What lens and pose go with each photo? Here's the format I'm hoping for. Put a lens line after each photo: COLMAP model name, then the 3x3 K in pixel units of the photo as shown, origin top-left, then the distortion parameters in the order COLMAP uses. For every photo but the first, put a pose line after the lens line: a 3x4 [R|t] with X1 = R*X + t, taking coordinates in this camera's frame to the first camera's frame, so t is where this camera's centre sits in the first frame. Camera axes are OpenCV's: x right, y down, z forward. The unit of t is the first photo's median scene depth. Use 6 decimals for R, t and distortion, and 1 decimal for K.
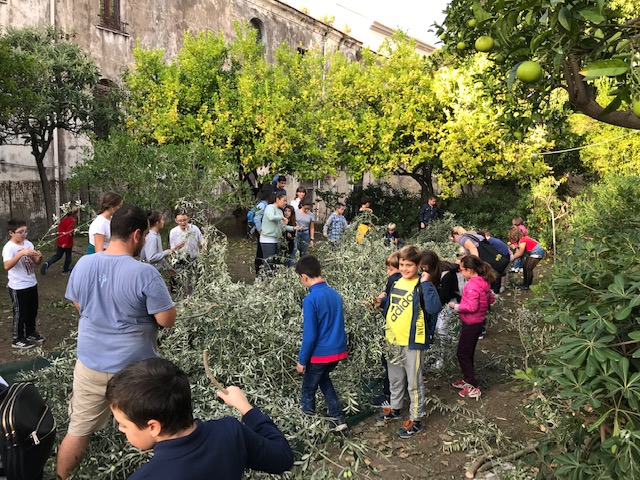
lens RADIAL K [[523.0, 0, 320.0], [0, 523.0, 240.0], [0, 0, 1]] dist [0.015712, -0.004180]
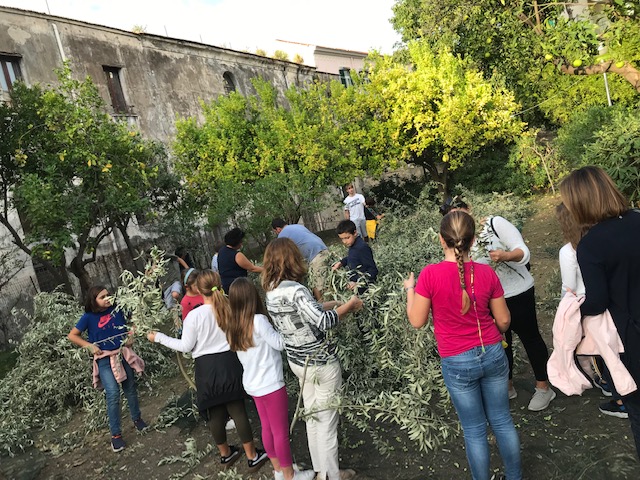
lens RADIAL K [[523.0, 0, 320.0], [0, 523.0, 240.0], [0, 0, 1]] dist [0.015712, -0.004180]
pose [[0.959875, -0.276912, 0.044272, -0.166288], [0.278588, 0.959676, -0.037562, 0.039410], [-0.032086, 0.048389, 0.998313, -0.220479]]
